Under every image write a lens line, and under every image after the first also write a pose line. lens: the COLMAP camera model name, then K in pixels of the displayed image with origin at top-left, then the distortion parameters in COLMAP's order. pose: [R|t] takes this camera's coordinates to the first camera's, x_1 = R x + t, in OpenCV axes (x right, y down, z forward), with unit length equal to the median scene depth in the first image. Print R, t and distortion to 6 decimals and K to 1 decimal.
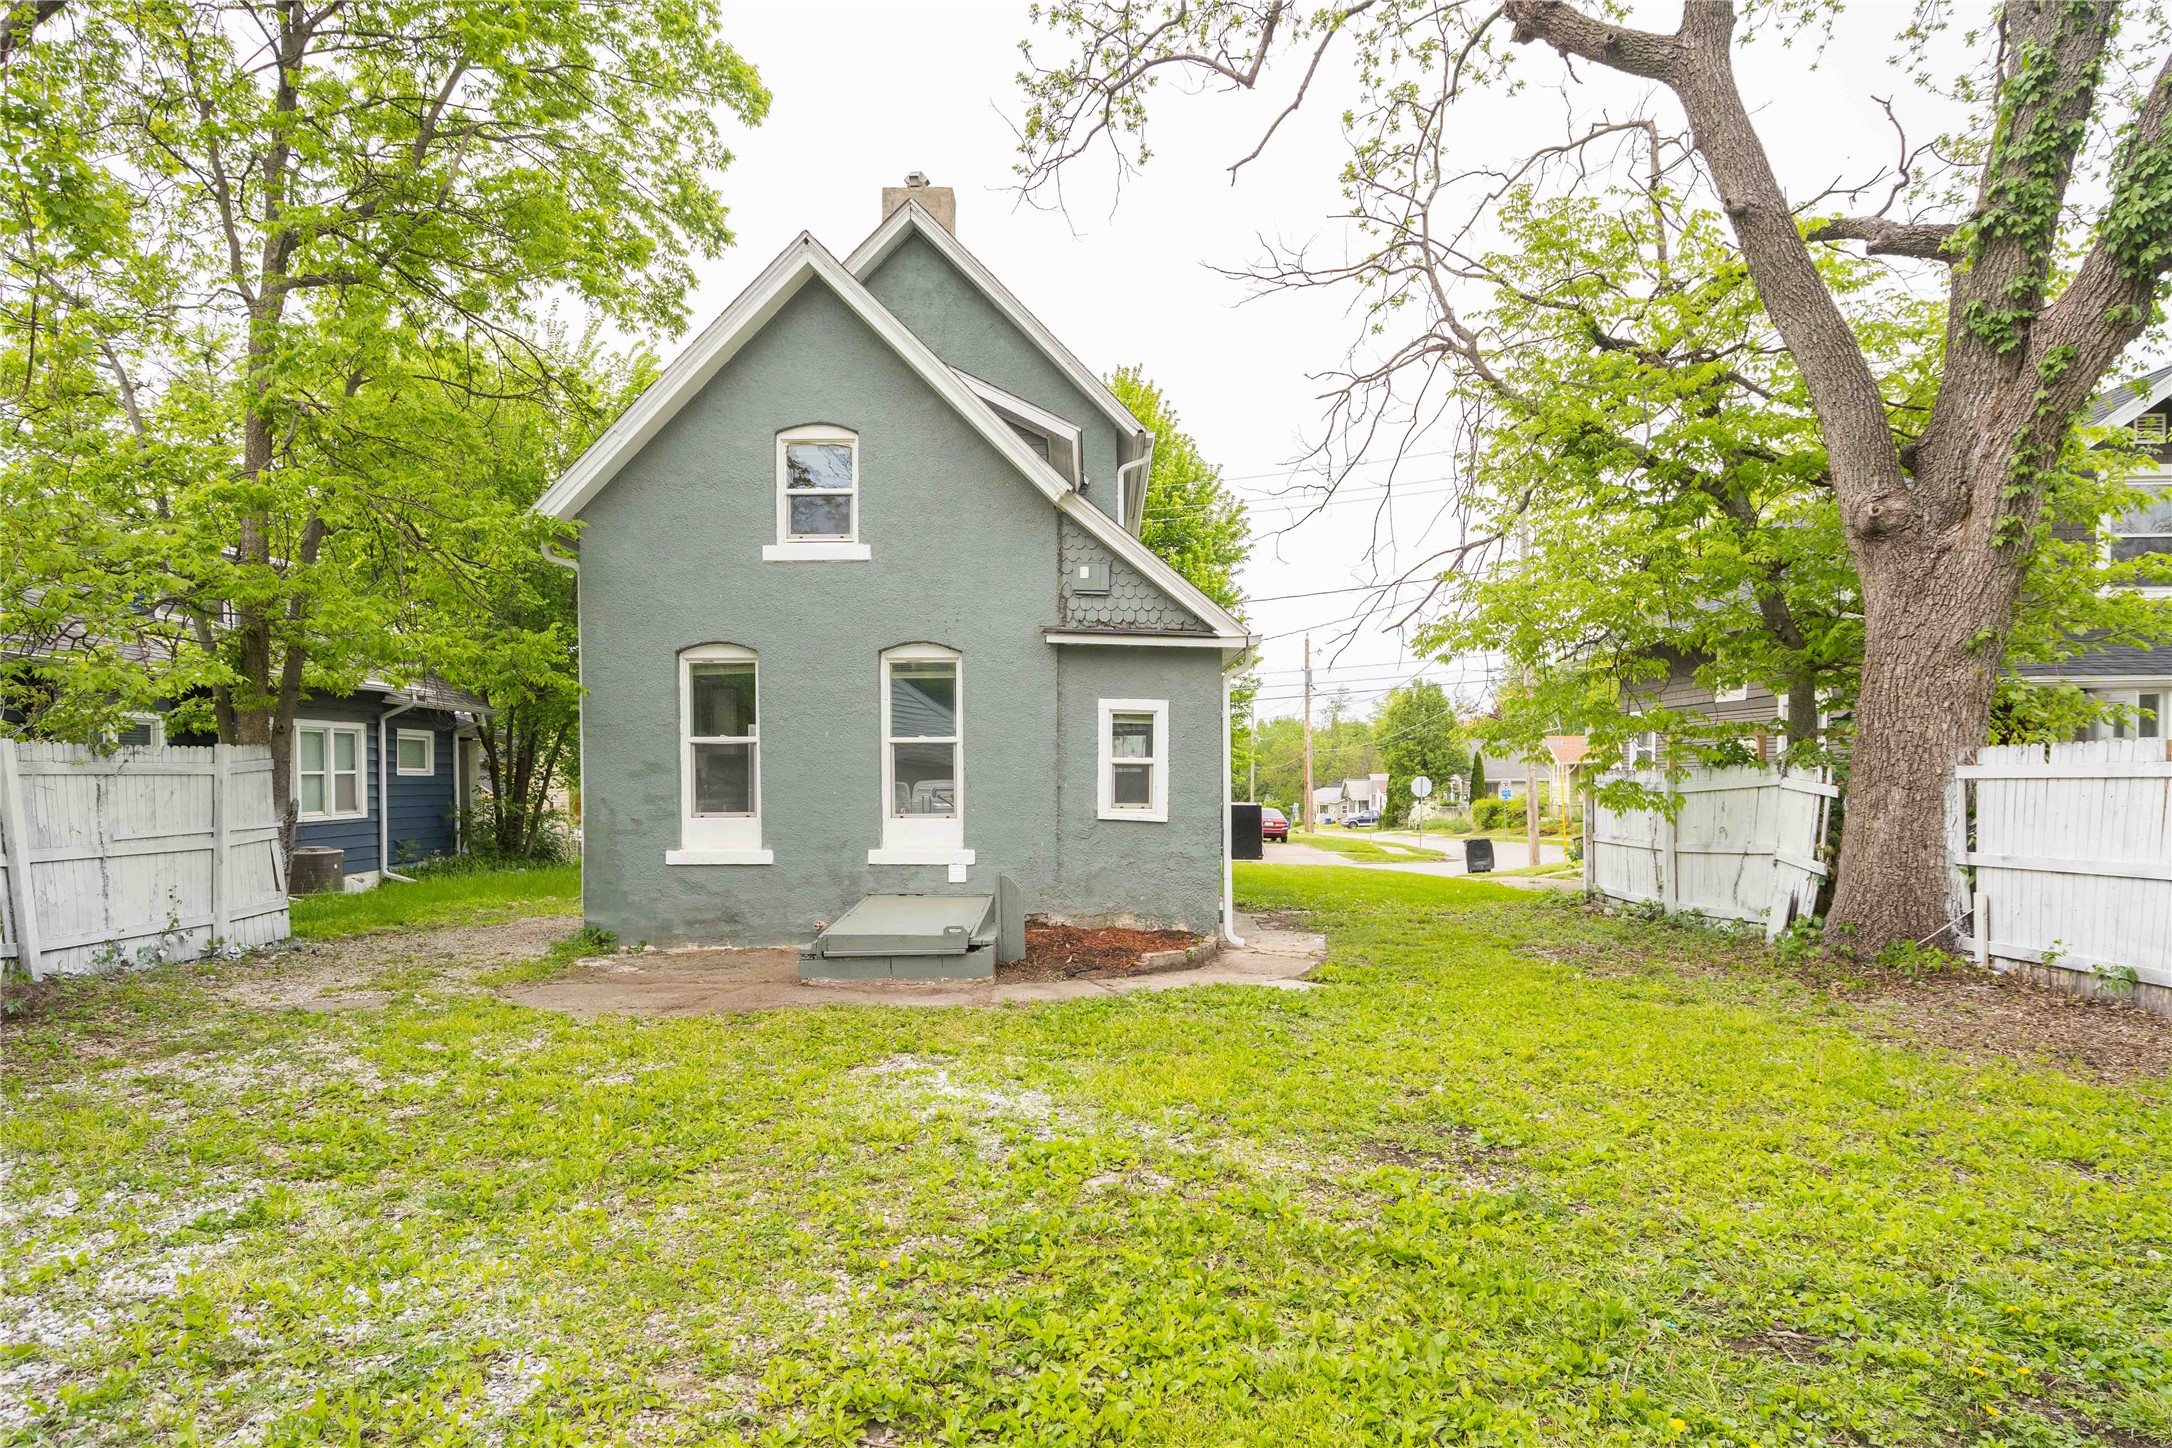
lens RADIAL K [[1316.9, 0, 1080.2], [0, 1316.9, 818.3], [0, 0, 1]] dist [0.003443, 0.001955]
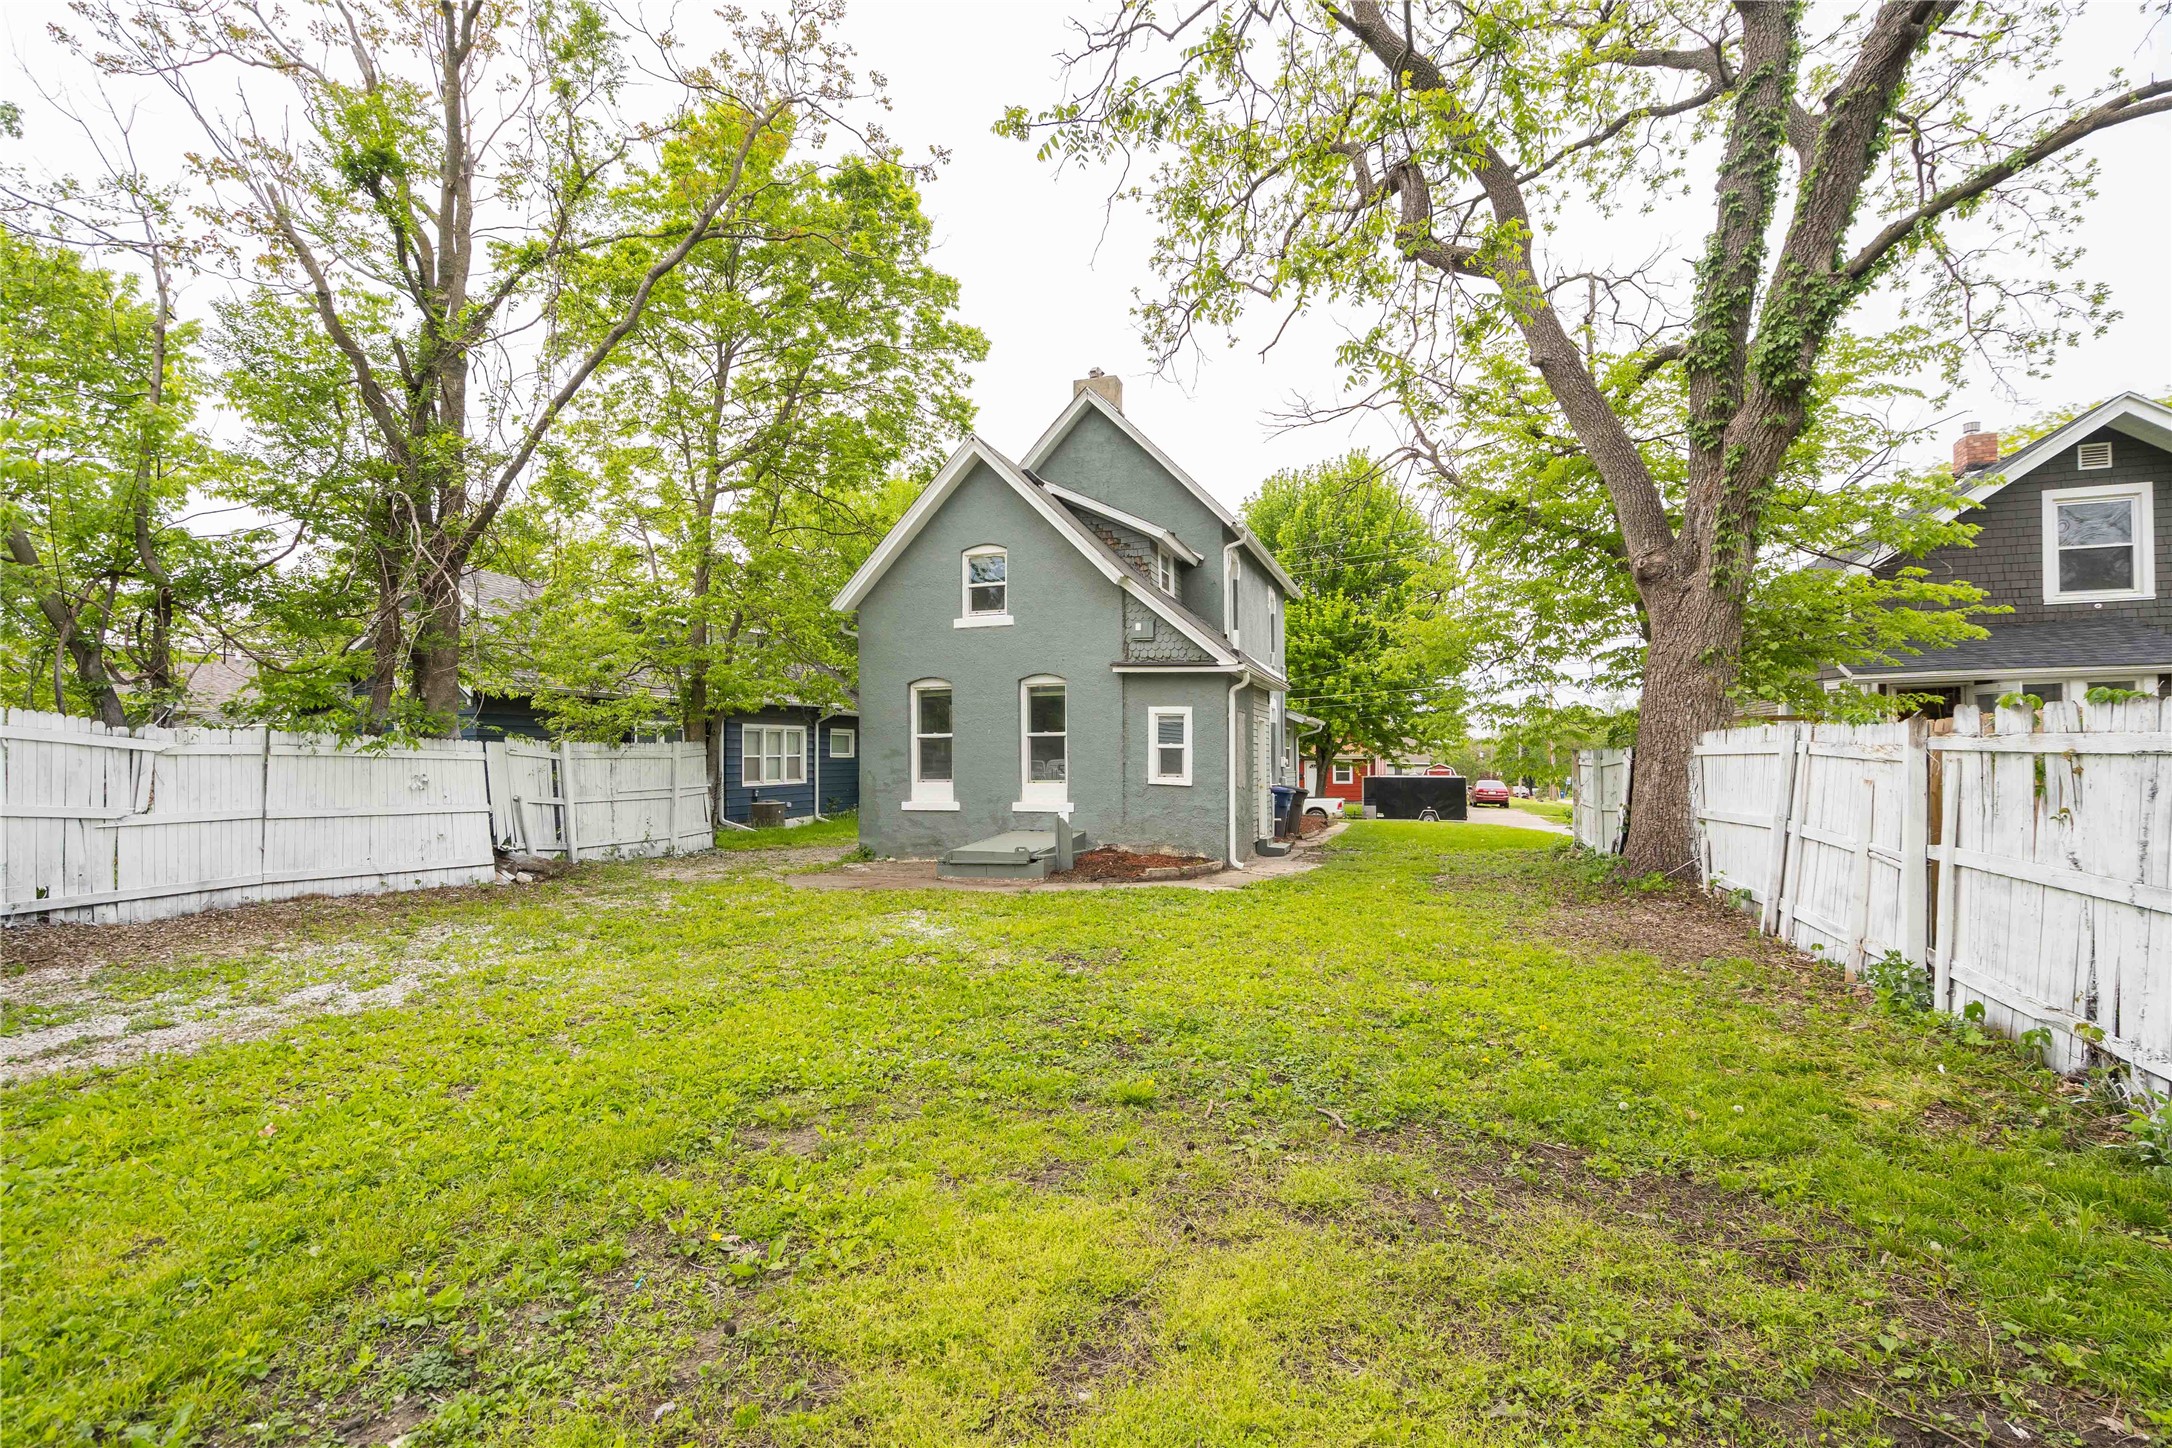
lens RADIAL K [[1000.2, 0, 1072.7], [0, 1000.2, 747.4], [0, 0, 1]] dist [-0.002817, 0.000479]
pose [[0.950742, -0.007640, -0.309888, 0.294247], [-0.004944, 0.999195, -0.039804, 0.005134], [0.309943, 0.039375, 0.949939, -0.152483]]
